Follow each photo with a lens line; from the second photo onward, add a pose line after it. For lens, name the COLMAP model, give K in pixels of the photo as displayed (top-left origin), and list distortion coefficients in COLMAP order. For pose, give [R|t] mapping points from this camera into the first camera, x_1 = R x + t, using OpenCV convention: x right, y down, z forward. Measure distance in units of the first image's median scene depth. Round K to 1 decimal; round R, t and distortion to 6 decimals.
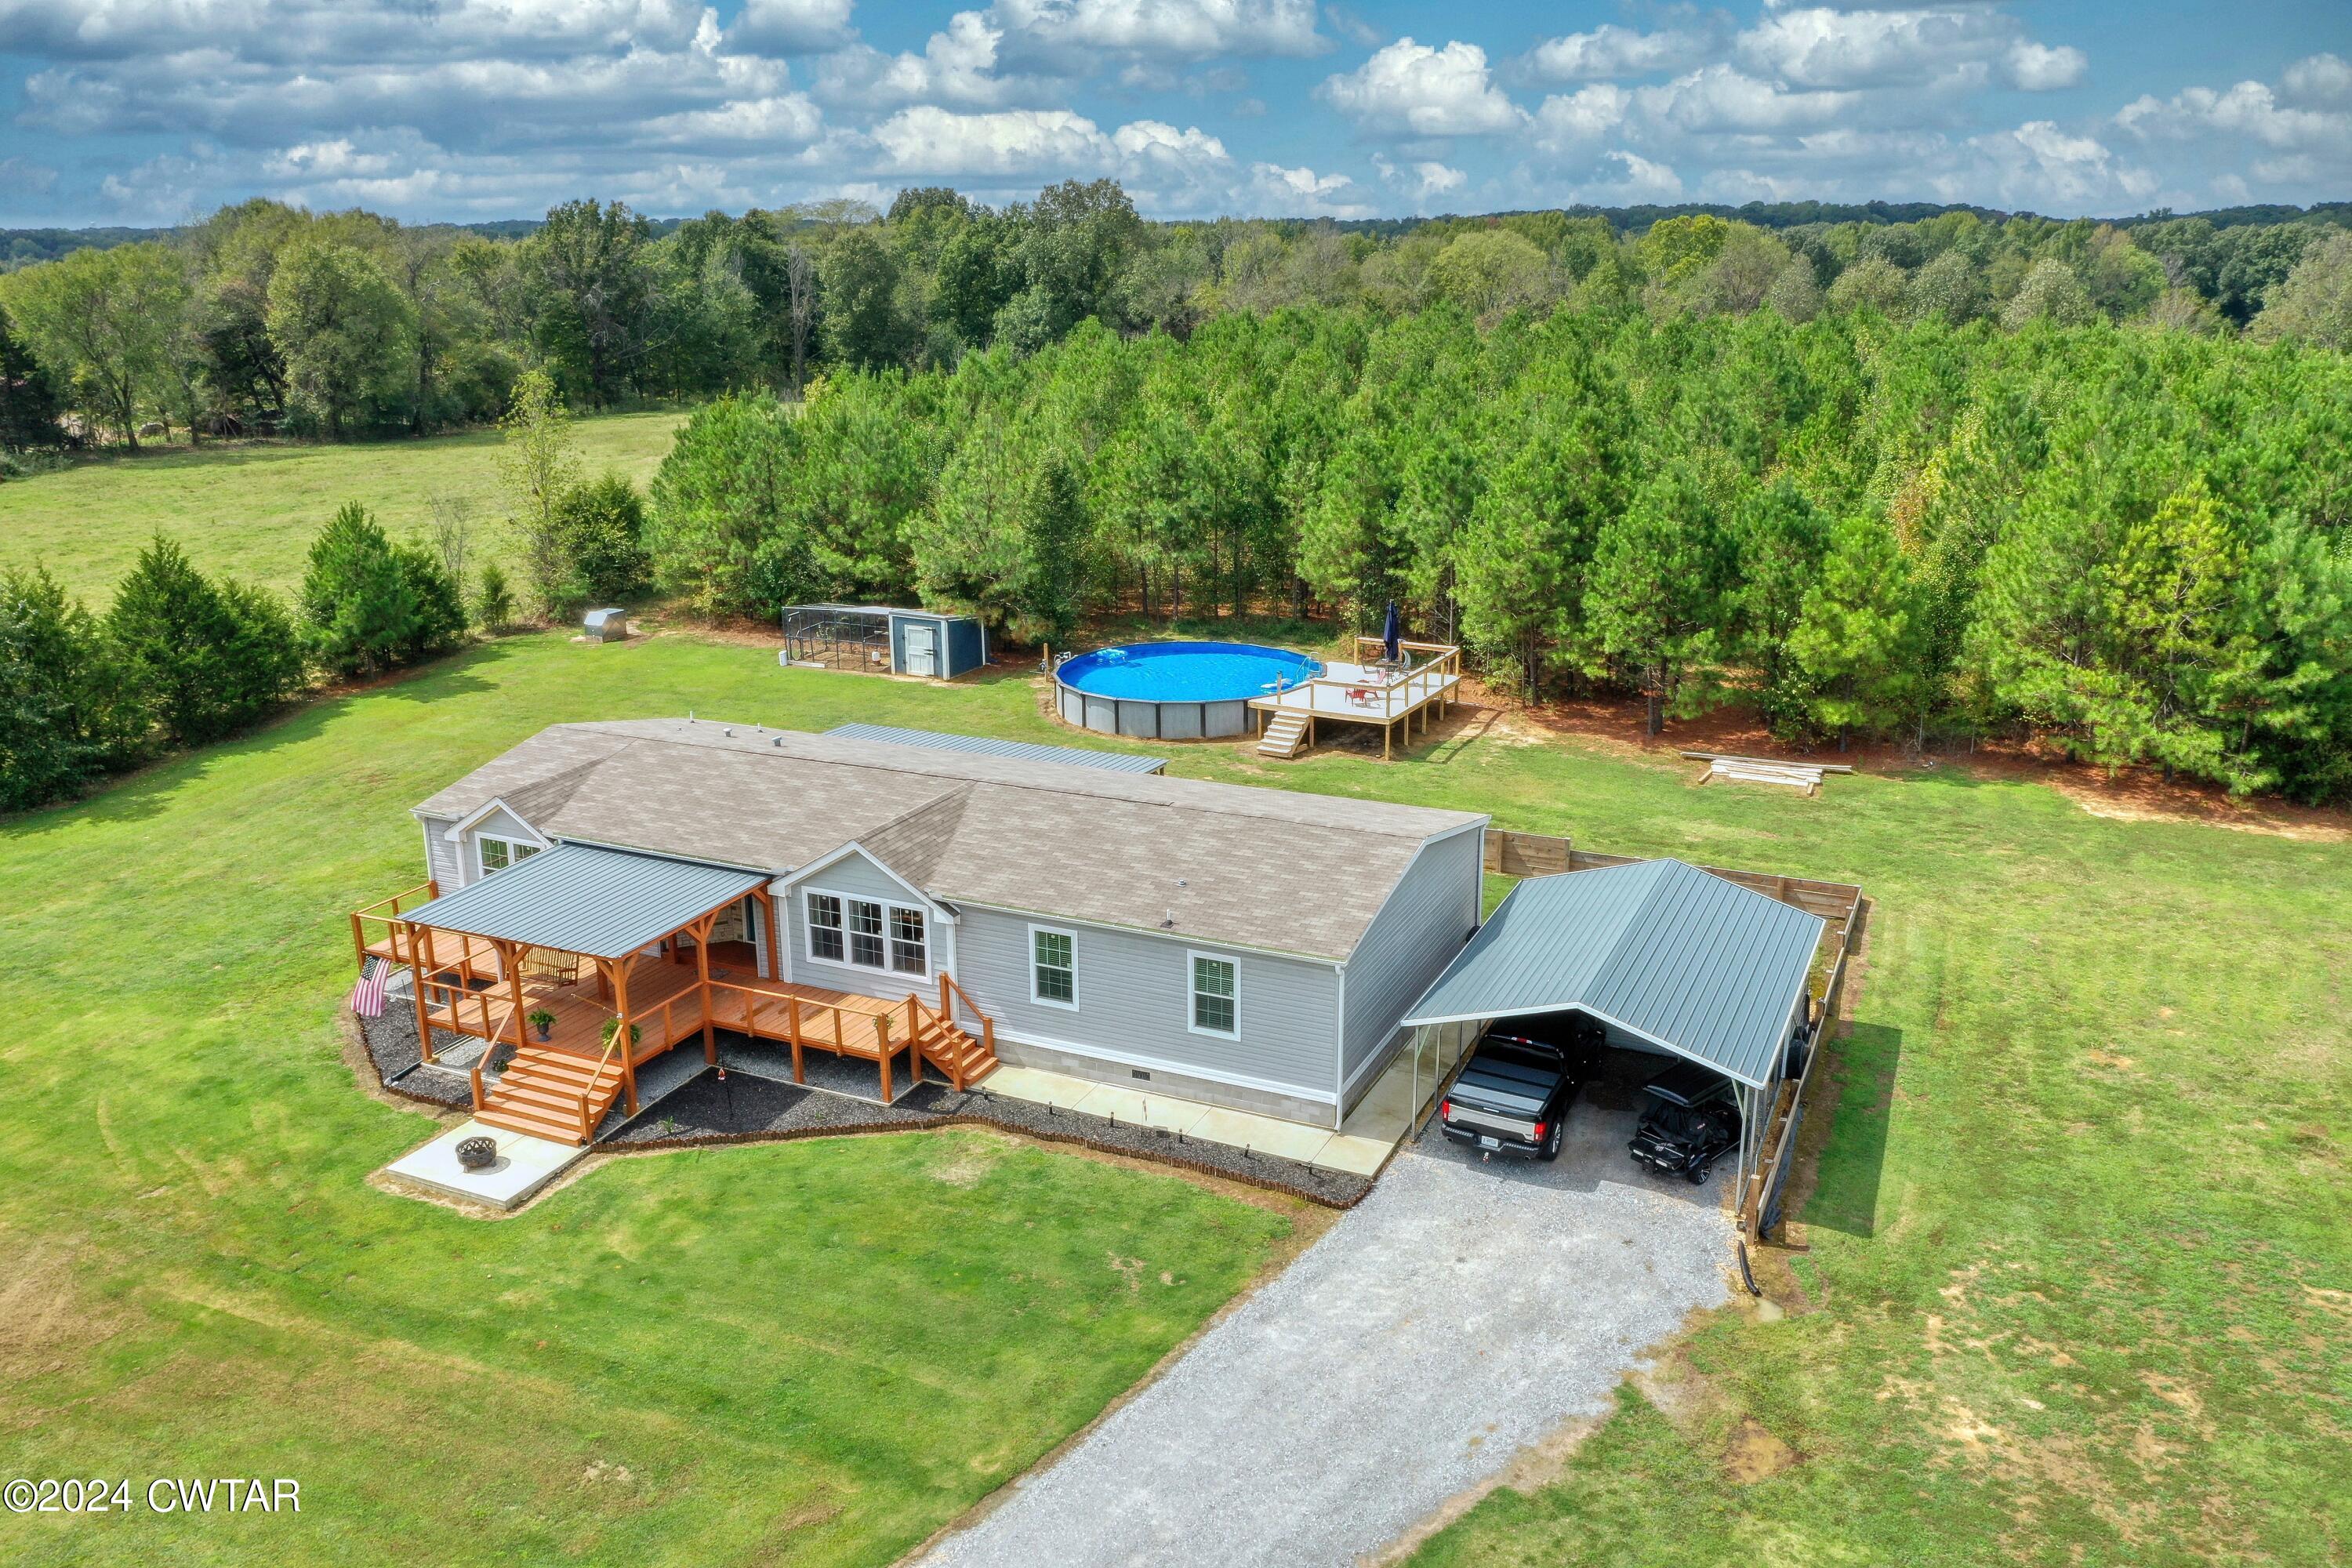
lens RADIAL K [[1874.8, 0, 1176.0], [0, 1874.8, 784.0], [0, 0, 1]] dist [0.008784, -0.006971]
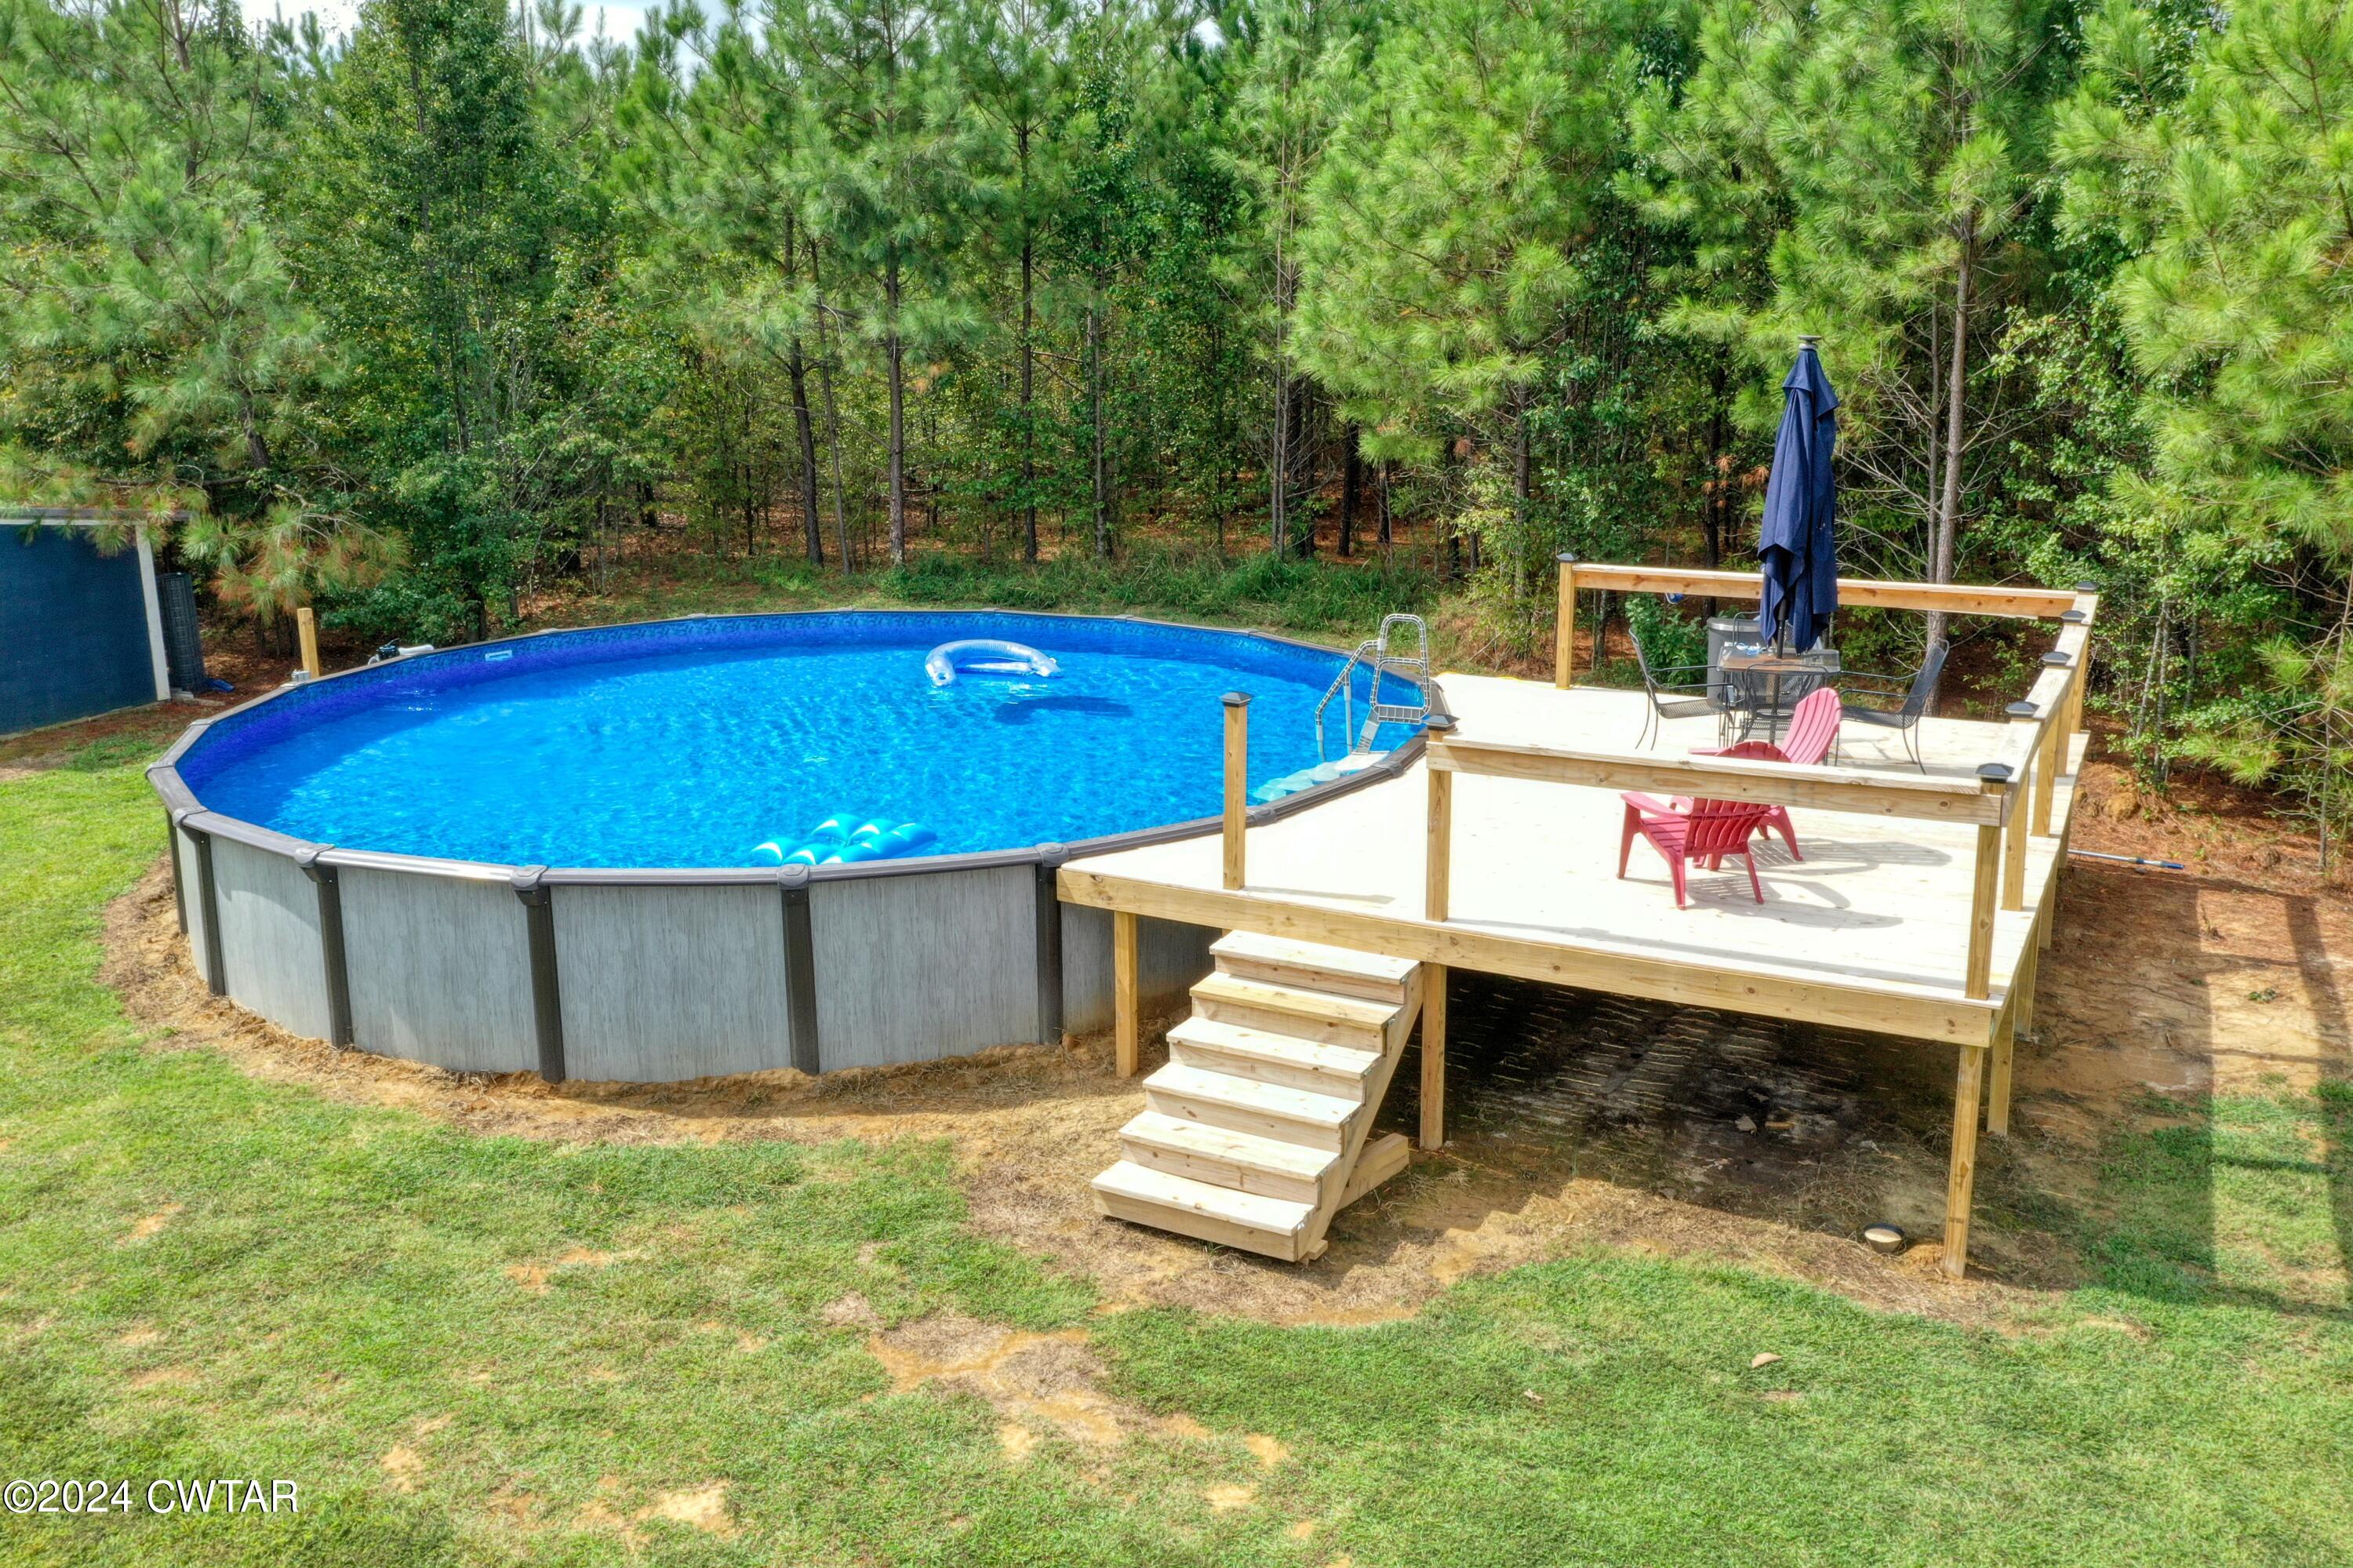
lens RADIAL K [[2028.5, 0, 1176.5], [0, 2028.5, 784.0], [0, 0, 1]] dist [0.000662, -0.000083]
pose [[0.999503, -0.002966, 0.031383, 0.051112], [0.004254, 0.999147, -0.041070, -0.051849], [-0.031234, 0.041183, 0.998663, 0.951474]]
